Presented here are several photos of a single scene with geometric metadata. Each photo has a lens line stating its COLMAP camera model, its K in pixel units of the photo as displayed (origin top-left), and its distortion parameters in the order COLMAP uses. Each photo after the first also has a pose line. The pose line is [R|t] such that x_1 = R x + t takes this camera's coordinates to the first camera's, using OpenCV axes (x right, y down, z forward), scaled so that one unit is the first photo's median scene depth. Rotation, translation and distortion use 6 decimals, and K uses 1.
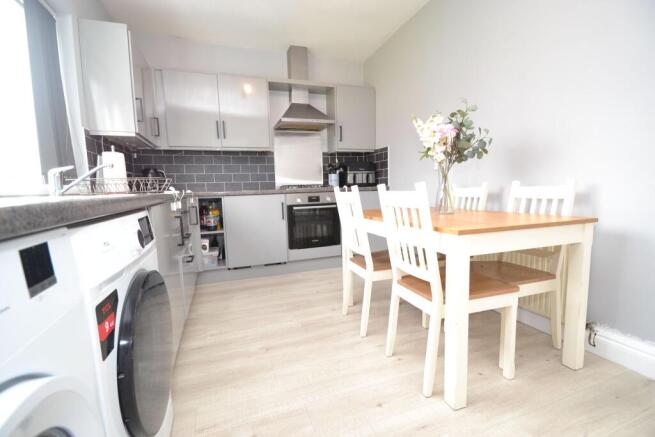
lens RADIAL K [[291.3, 0, 325.0], [0, 291.3, 216.8], [0, 0, 1]] dist [-0.010372, -0.001234]
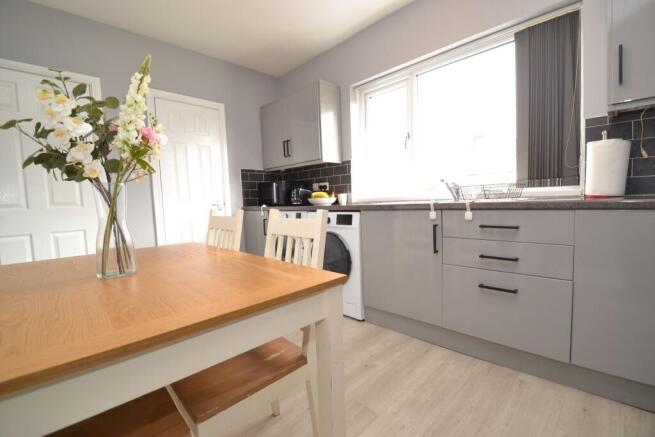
lens RADIAL K [[291.3, 0, 328.6], [0, 291.3, 221.2], [0, 0, 1]] dist [-0.010372, -0.001234]
pose [[-0.899582, 0.096209, -0.426023, 0.178873], [0.021173, 0.983895, 0.177487, -0.126314], [0.436238, 0.150644, -0.887132, 1.062609]]
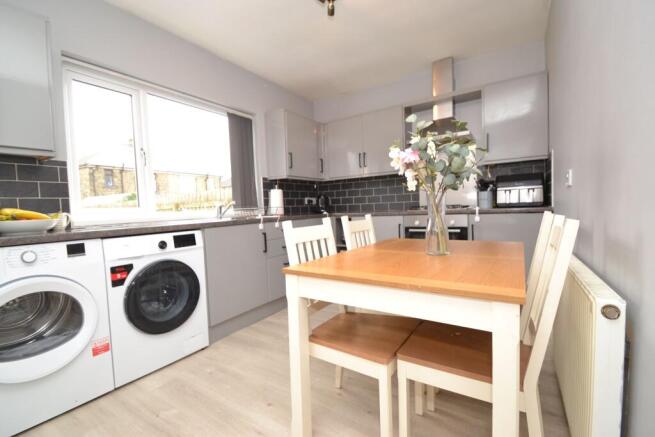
lens RADIAL K [[291.3, 0, 325.7], [0, 291.3, 221.3], [0, 0, 1]] dist [-0.010372, -0.001234]
pose [[0.604748, 0.039290, -0.795447, 0.553029], [-0.057558, 0.998327, 0.005552, -0.053709], [0.794334, 0.042427, 0.605998, 0.192147]]
